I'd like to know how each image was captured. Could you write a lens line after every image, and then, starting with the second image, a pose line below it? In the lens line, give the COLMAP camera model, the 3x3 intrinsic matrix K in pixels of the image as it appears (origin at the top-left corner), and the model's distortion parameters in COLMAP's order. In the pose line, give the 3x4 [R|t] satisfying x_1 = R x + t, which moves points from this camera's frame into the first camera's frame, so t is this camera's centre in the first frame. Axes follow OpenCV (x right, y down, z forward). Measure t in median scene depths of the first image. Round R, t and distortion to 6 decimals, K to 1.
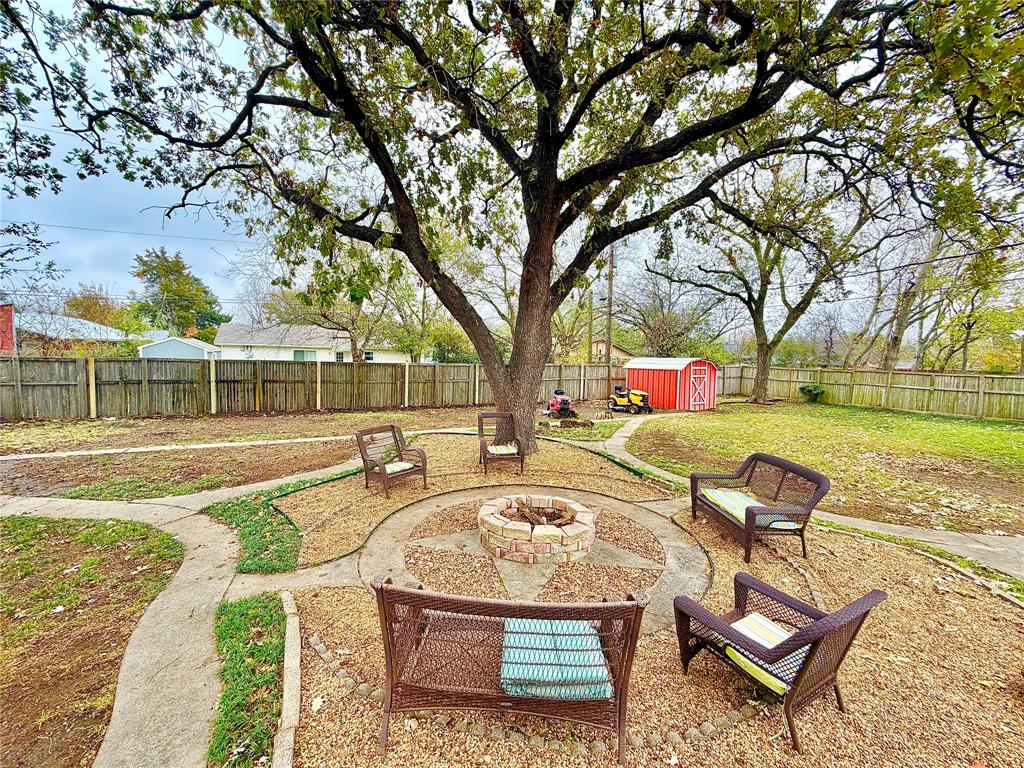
lens RADIAL K [[406.7, 0, 509.7], [0, 406.7, 383.6], [0, 0, 1]] dist [-0.001669, 0.000489]
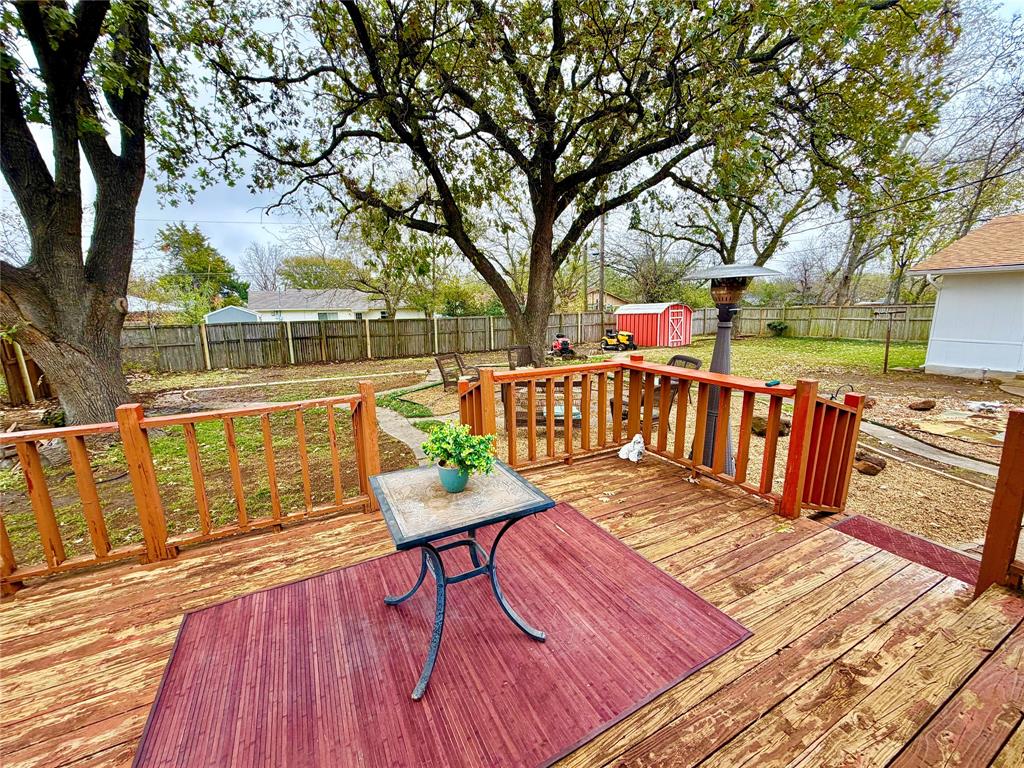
lens RADIAL K [[409.9, 0, 512.0], [0, 409.9, 384.0], [0, 0, 1]] dist [-0.002536, 0.000063]
pose [[0.998870, -0.047517, 0.000275, -0.035074], [0.047196, 0.992746, 0.110579, 0.024255], [-0.005527, -0.110441, 0.993867, -0.275849]]
